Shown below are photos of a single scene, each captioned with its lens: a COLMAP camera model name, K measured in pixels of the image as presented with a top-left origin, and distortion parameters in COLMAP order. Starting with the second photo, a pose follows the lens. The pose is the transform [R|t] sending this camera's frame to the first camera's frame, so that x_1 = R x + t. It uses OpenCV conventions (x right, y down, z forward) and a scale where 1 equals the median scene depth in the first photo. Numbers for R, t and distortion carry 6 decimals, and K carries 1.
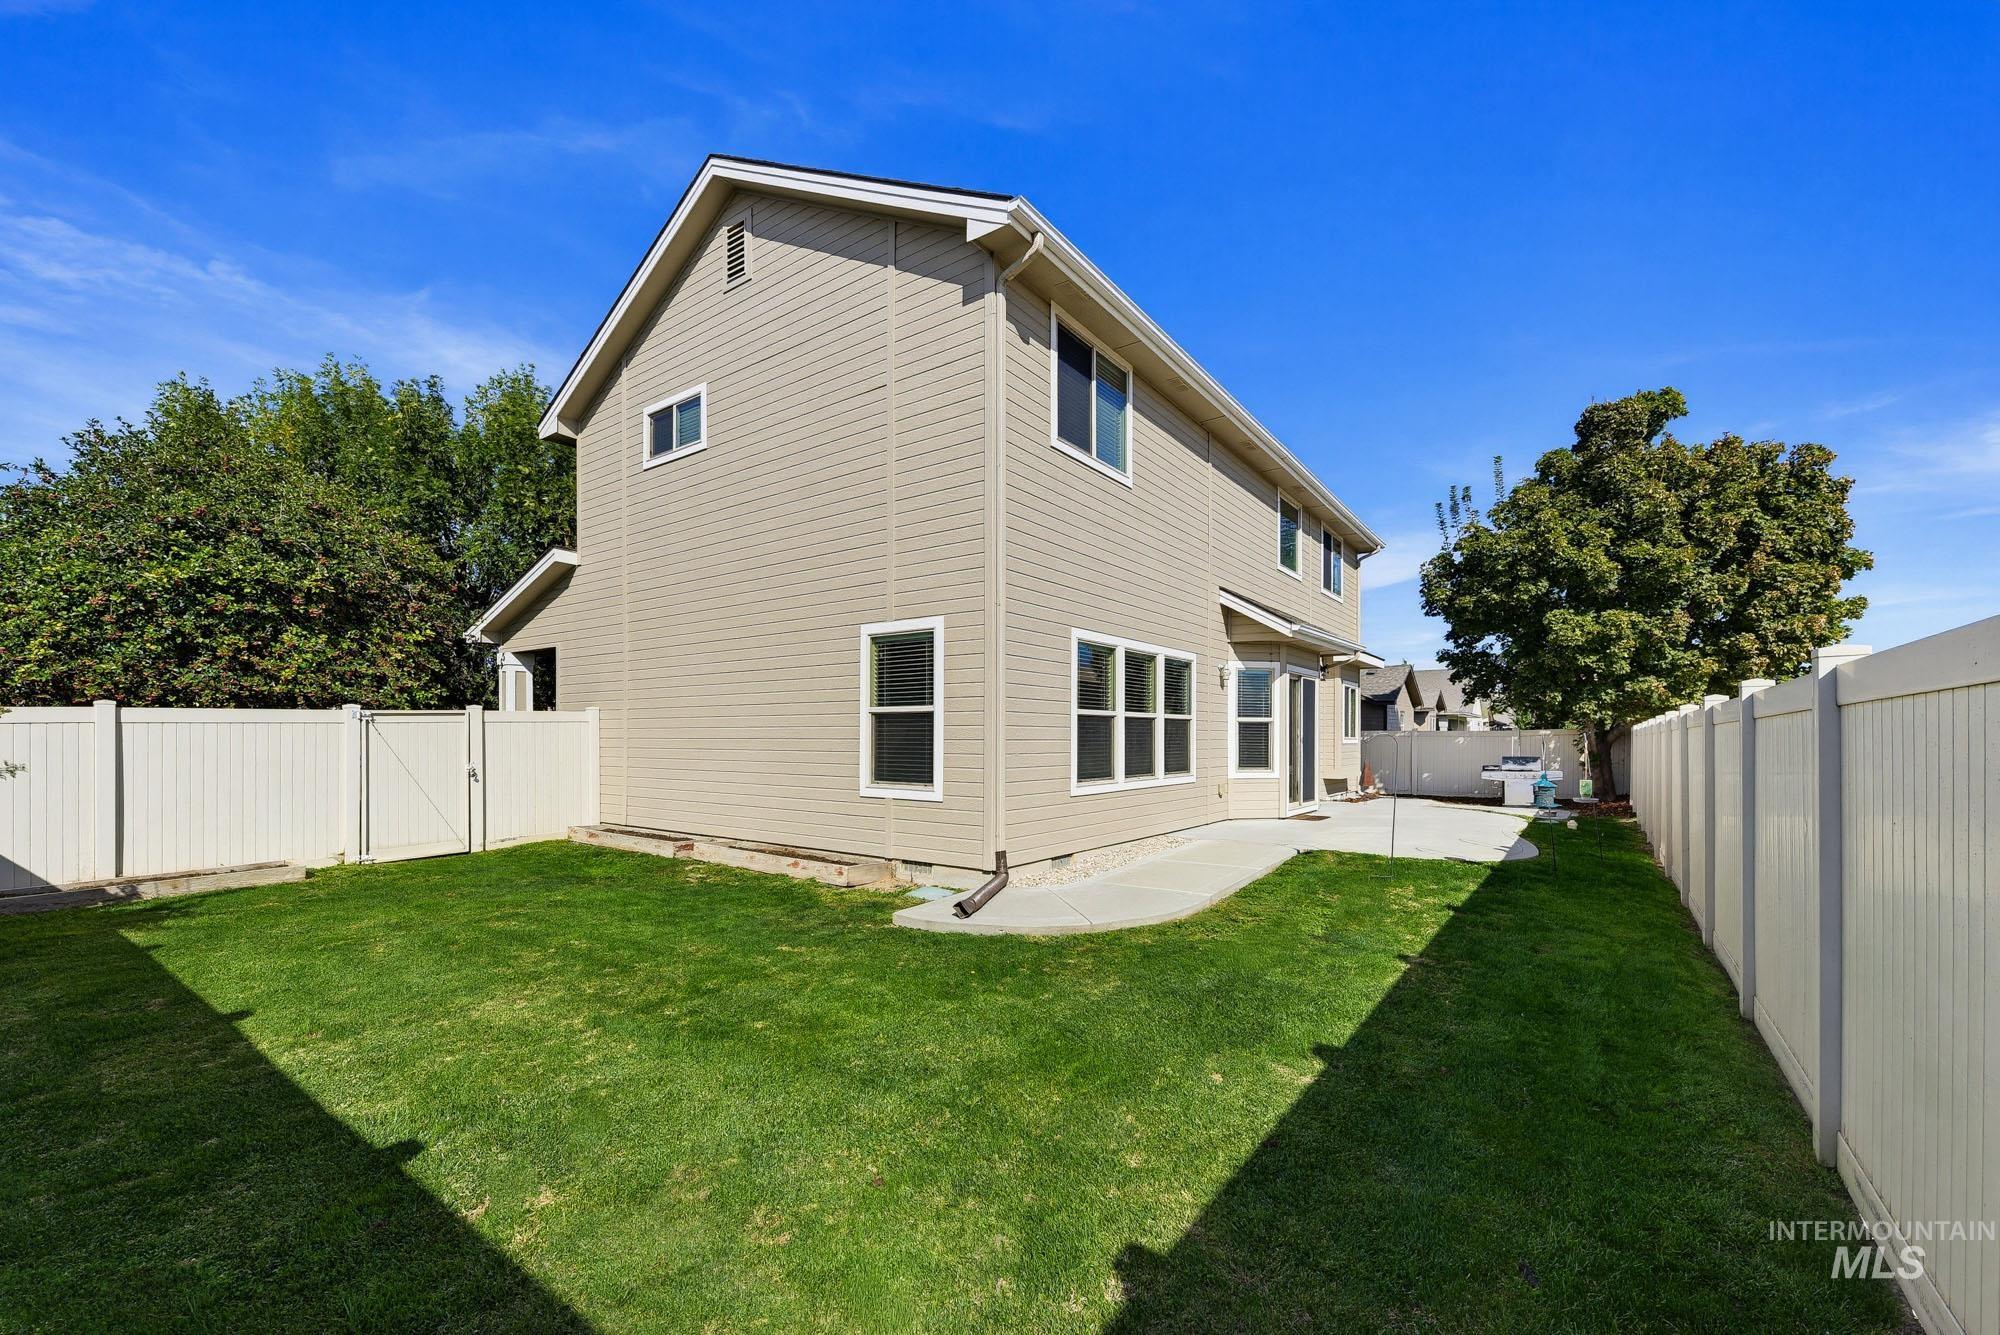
lens RADIAL K [[810.7, 0, 984.8], [0, 810.7, 734.1], [0, 0, 1]] dist [-0.000018, -0.000038]
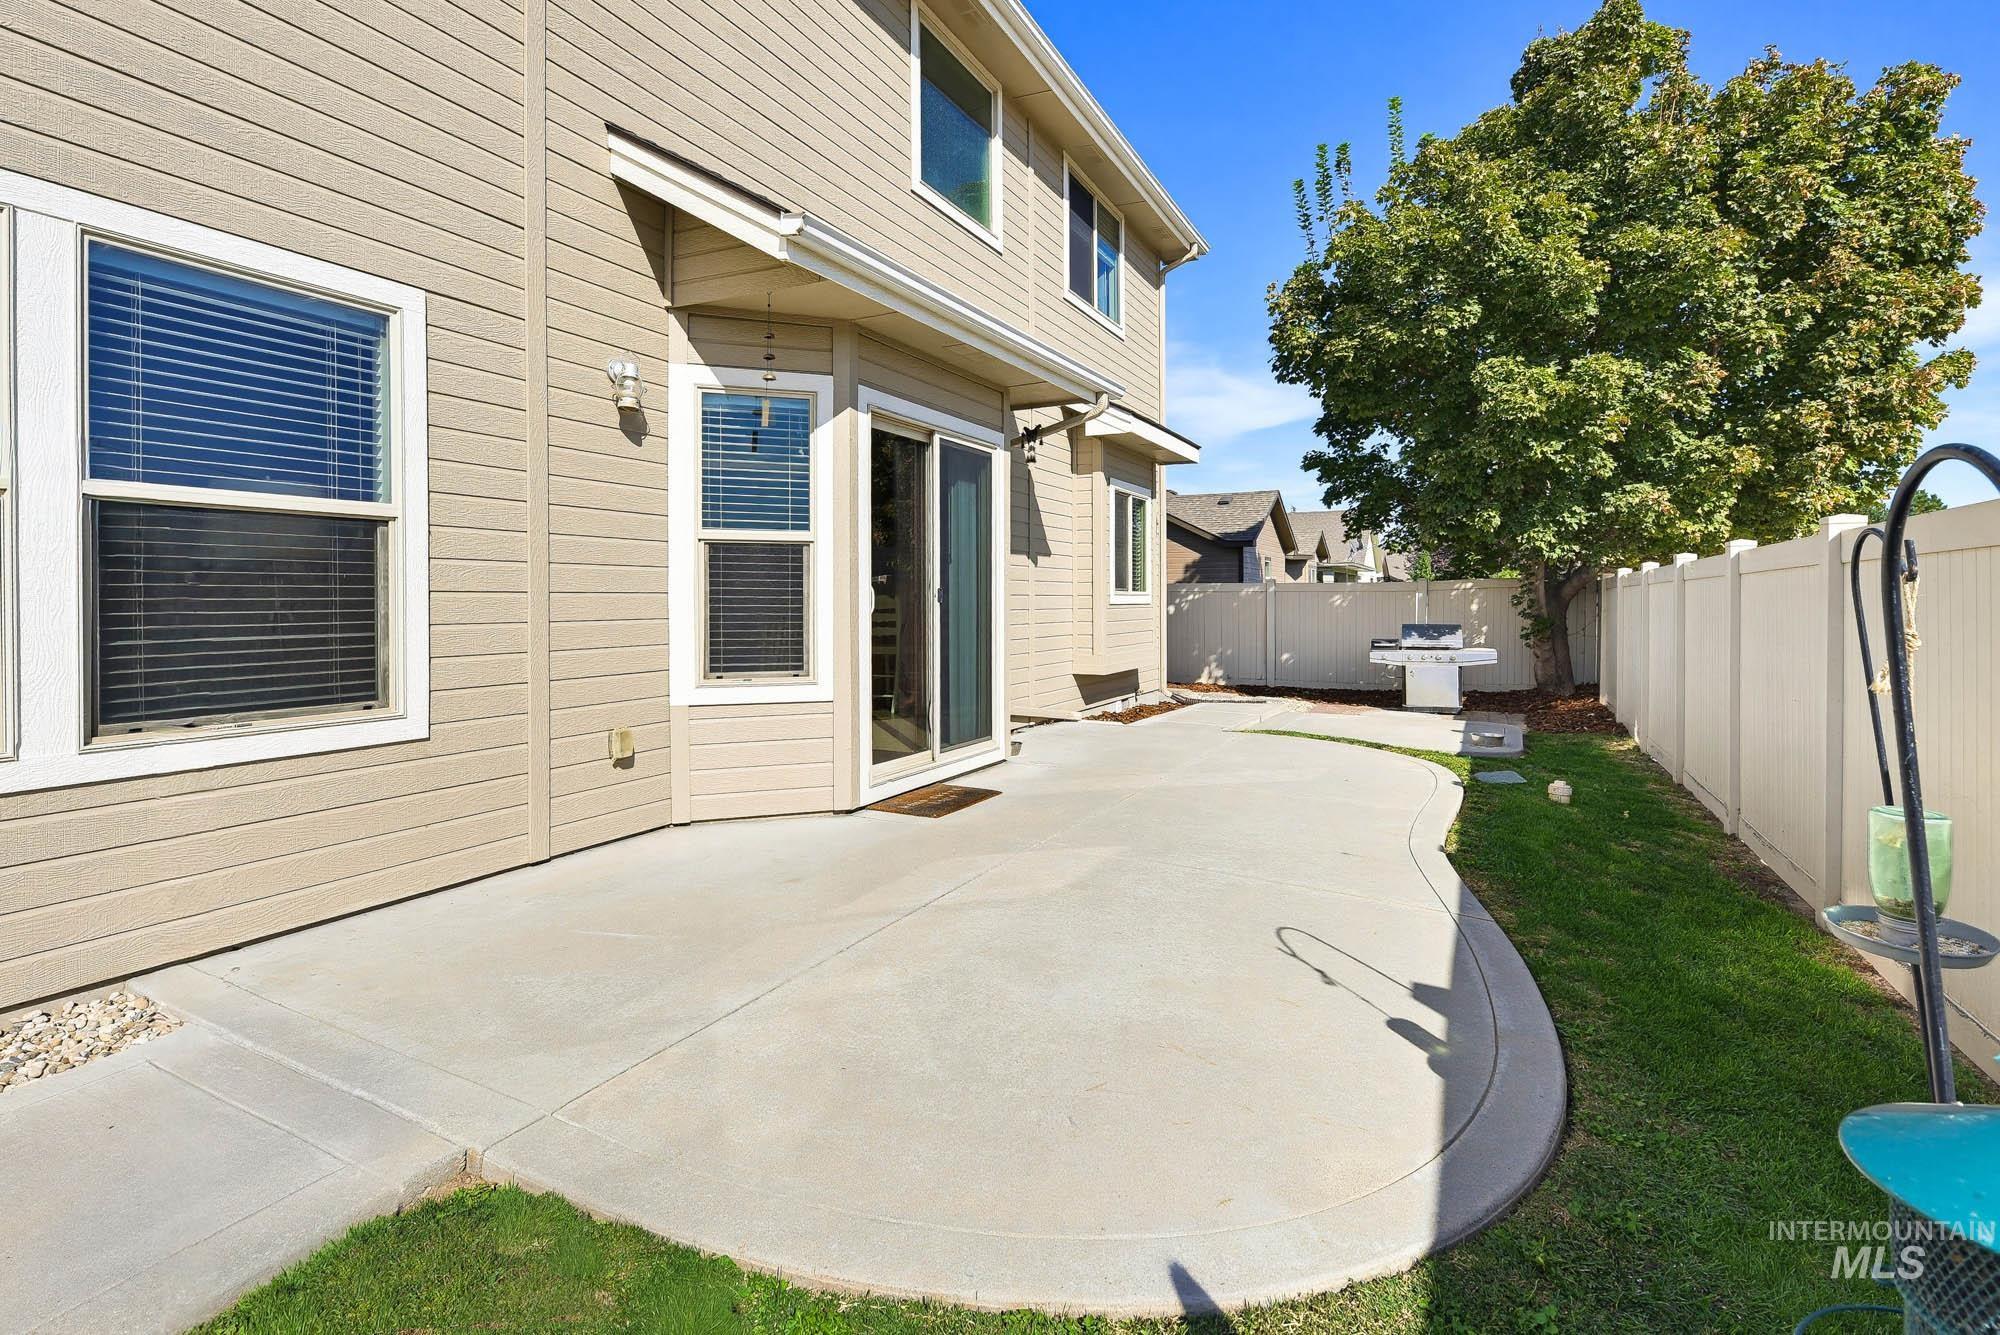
lens RADIAL K [[886.0, 0, 997.1], [0, 886.0, 602.3], [0, 0, 1]] dist [0.000755, 0.000205]
pose [[0.989666, -0.004940, 0.143309, 0.287787], [0.003931, 0.999965, 0.007322, 0.006426], [-0.143340, -0.006683, 0.989651, 0.456866]]
